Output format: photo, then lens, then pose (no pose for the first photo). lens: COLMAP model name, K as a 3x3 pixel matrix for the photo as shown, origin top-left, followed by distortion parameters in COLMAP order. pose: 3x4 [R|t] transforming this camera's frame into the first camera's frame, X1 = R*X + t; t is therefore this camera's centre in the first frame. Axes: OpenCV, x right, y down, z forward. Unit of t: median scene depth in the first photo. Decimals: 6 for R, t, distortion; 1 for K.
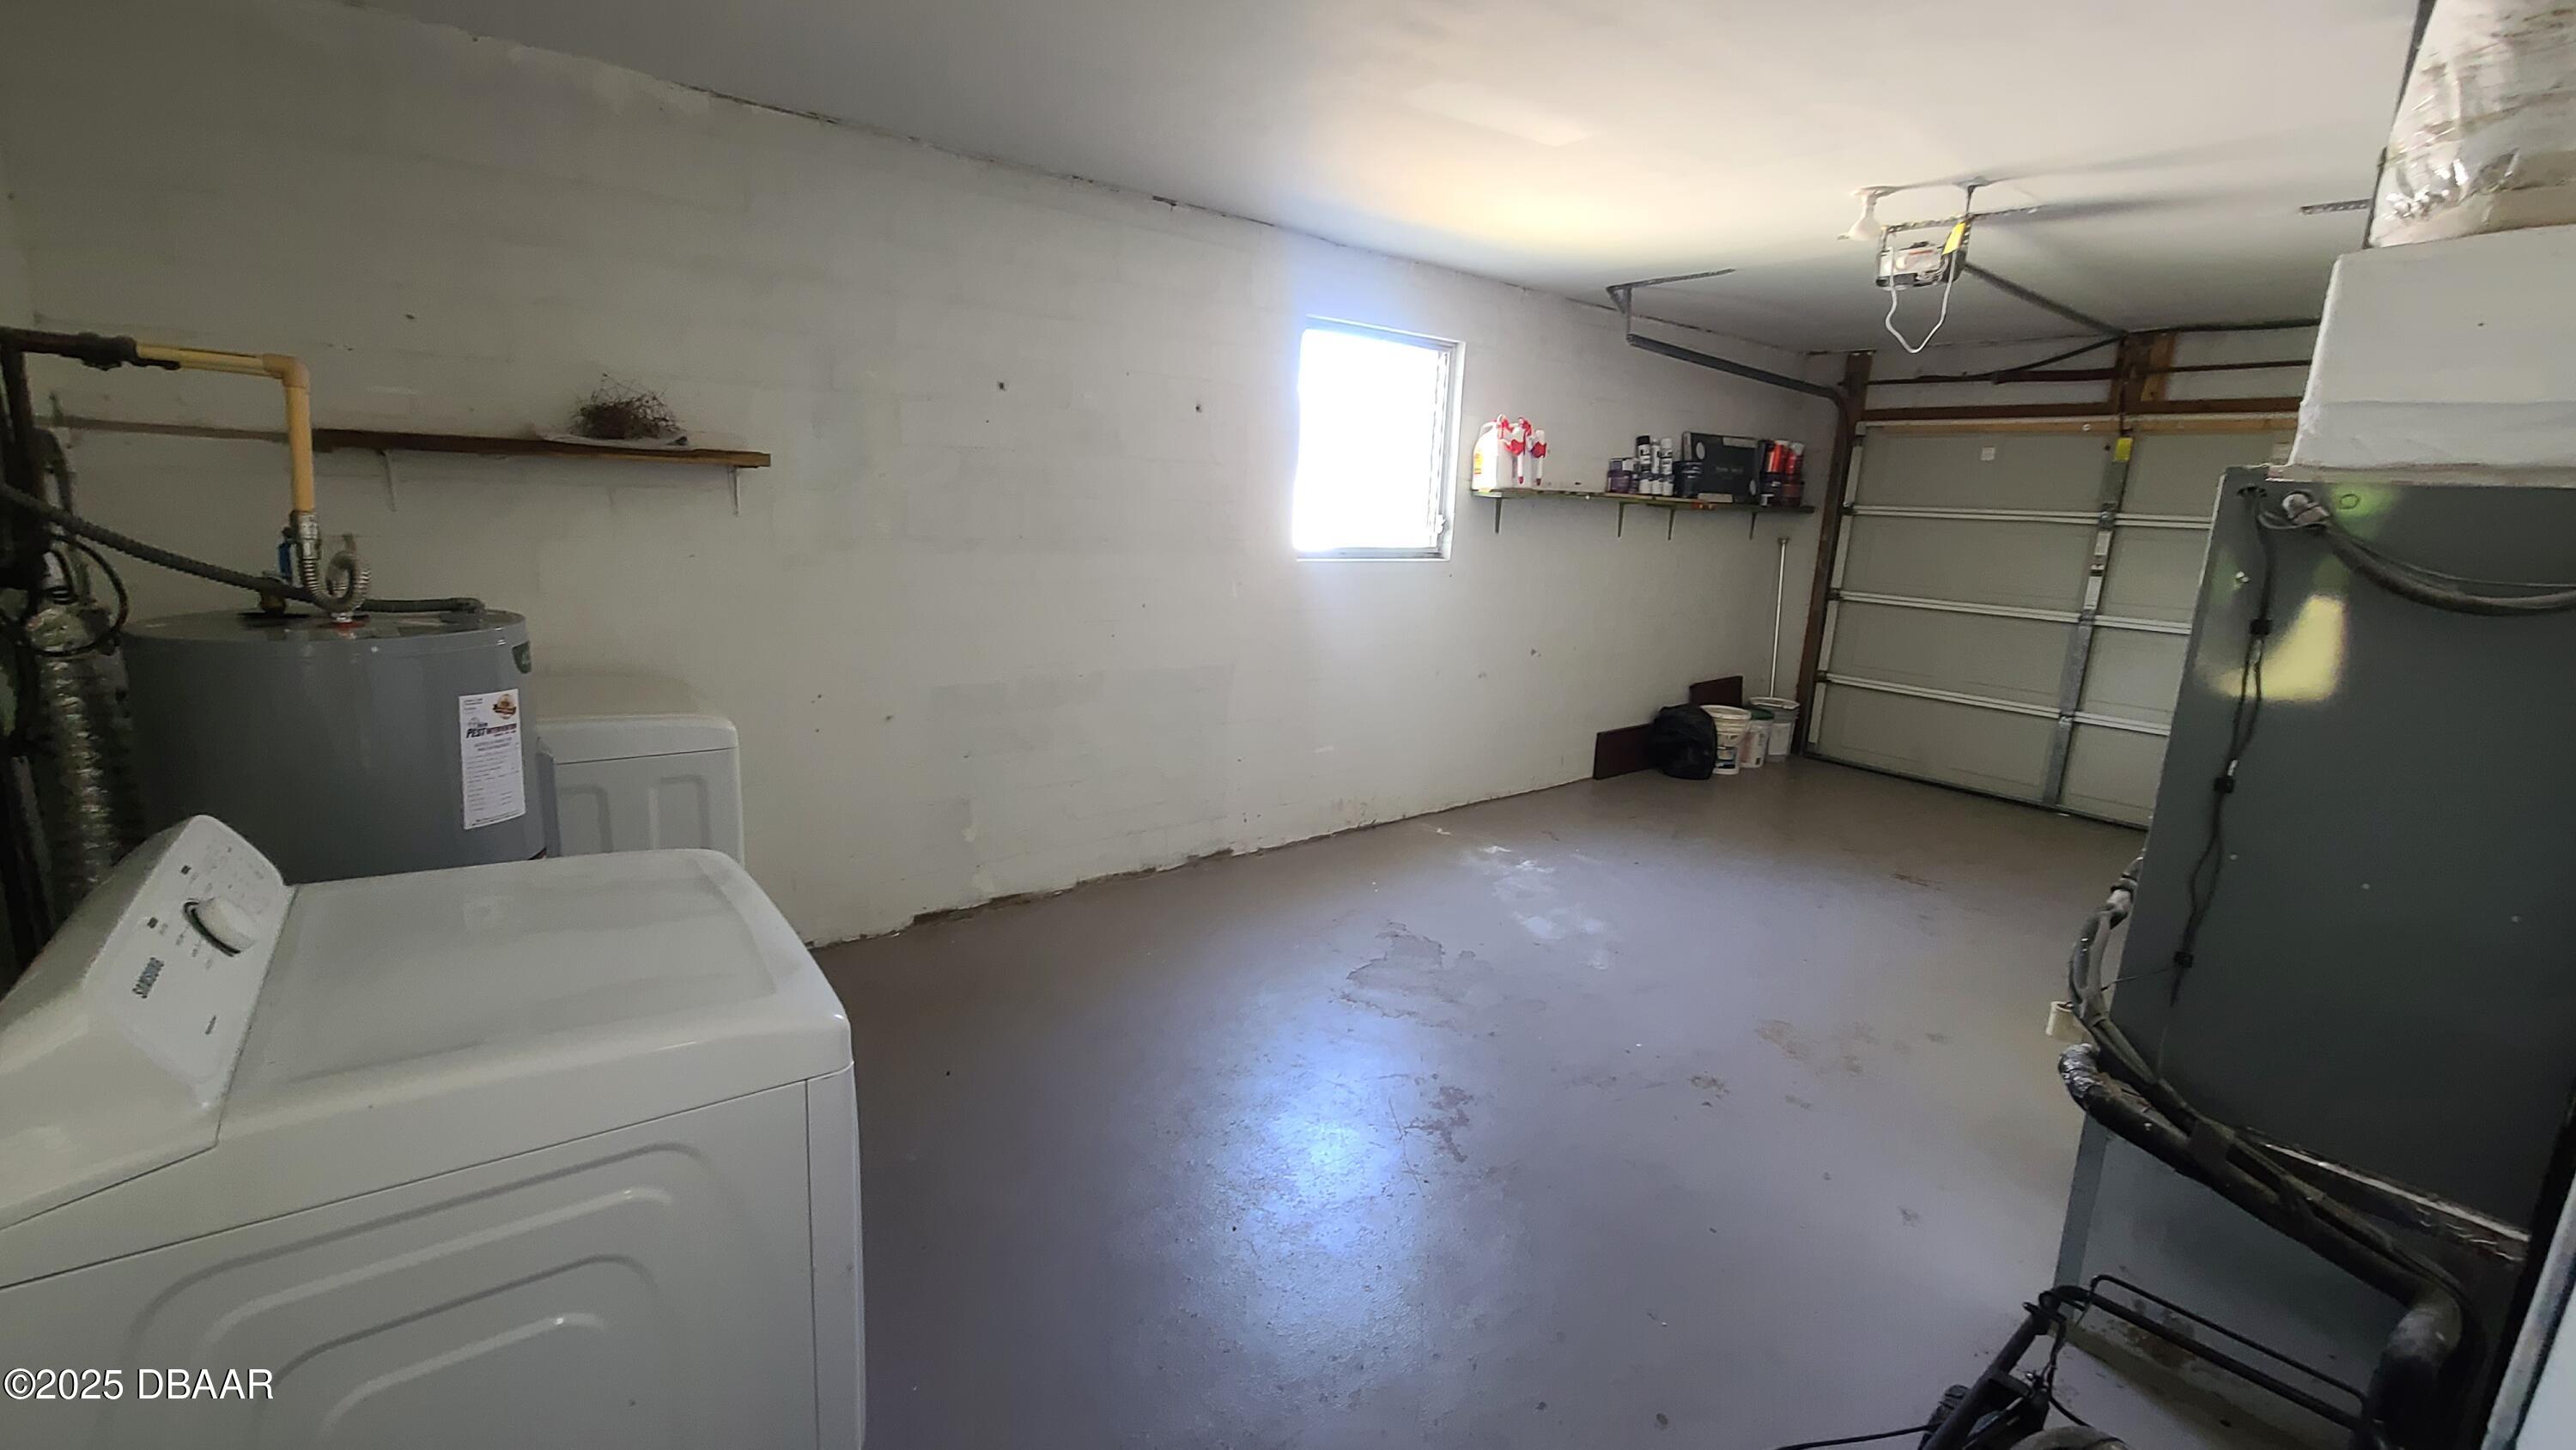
lens RADIAL K [[1057.7, 0, 1284.2], [0, 1057.7, 723.3], [0, 0, 1]] dist [0.001978, 0.000061]
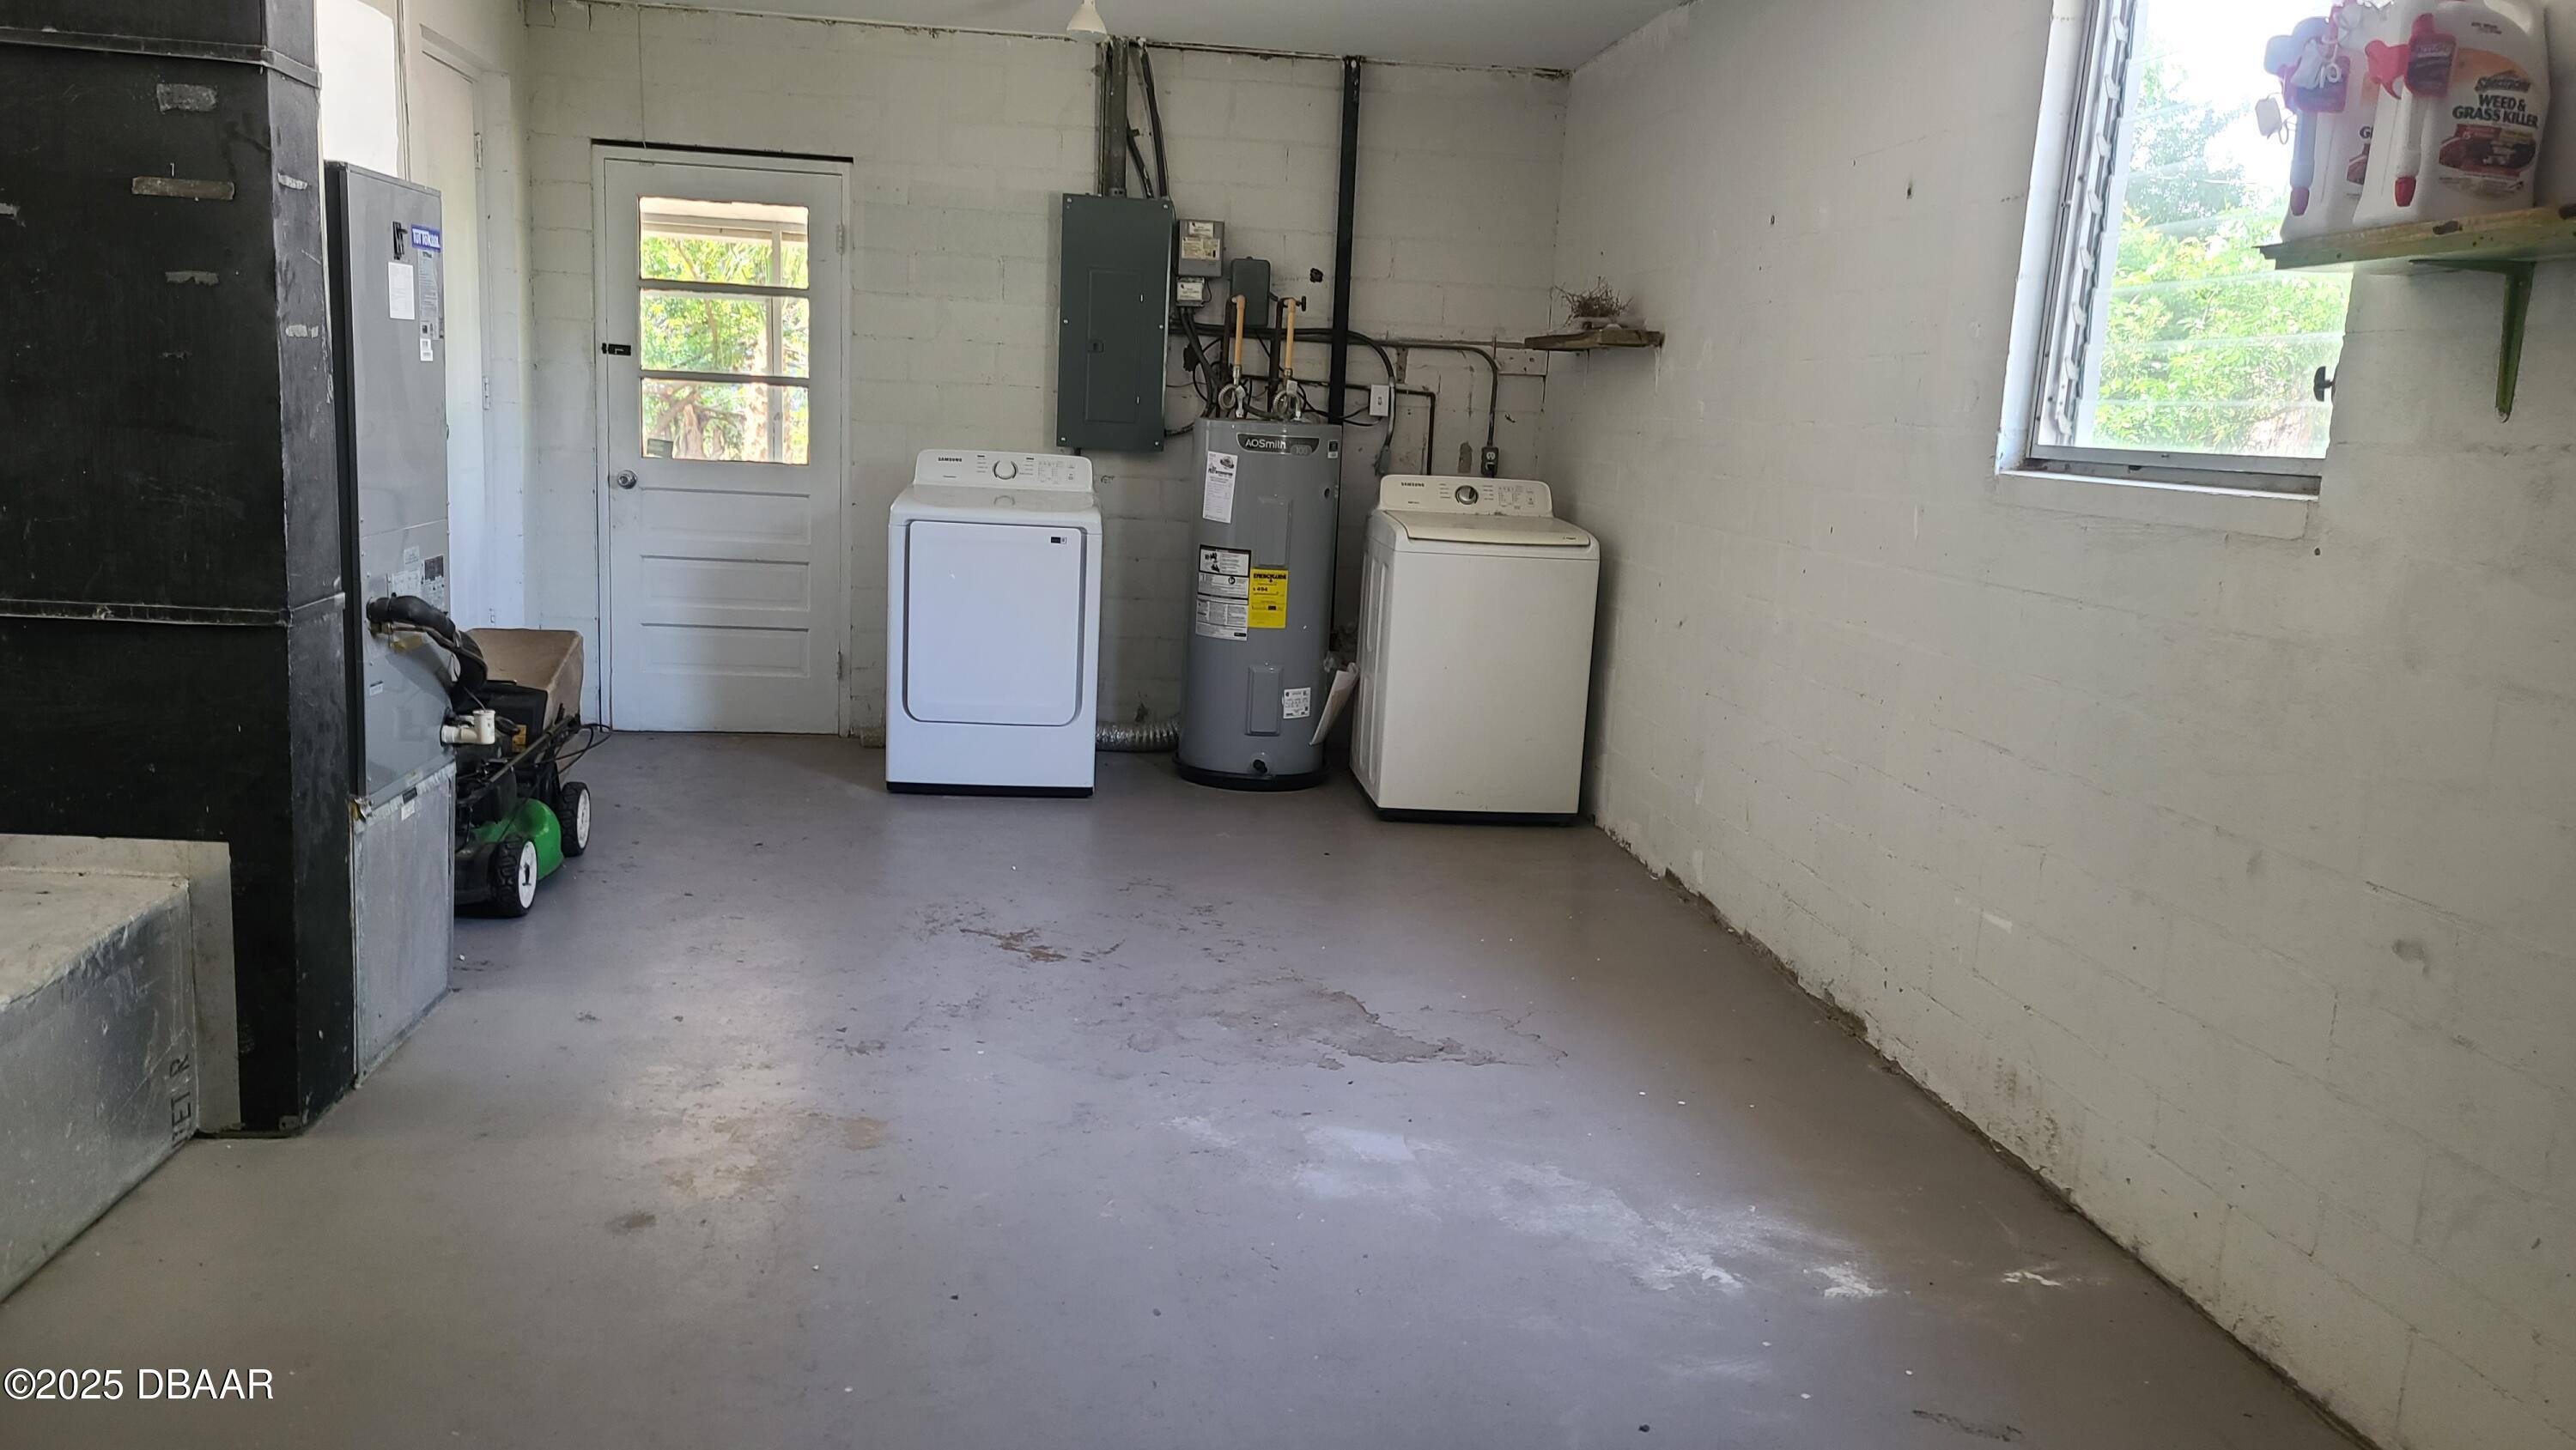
lens RADIAL K [[1839.3, 0, 1294.3], [0, 1839.3, 714.1], [0, 0, 1]] dist [-0.000100, -0.000404]
pose [[-0.509914, 0.092930, -0.855191, 0.976604], [-0.243061, 0.938073, 0.246863, -0.204655], [0.825172, 0.333742, -0.455748, 1.284173]]
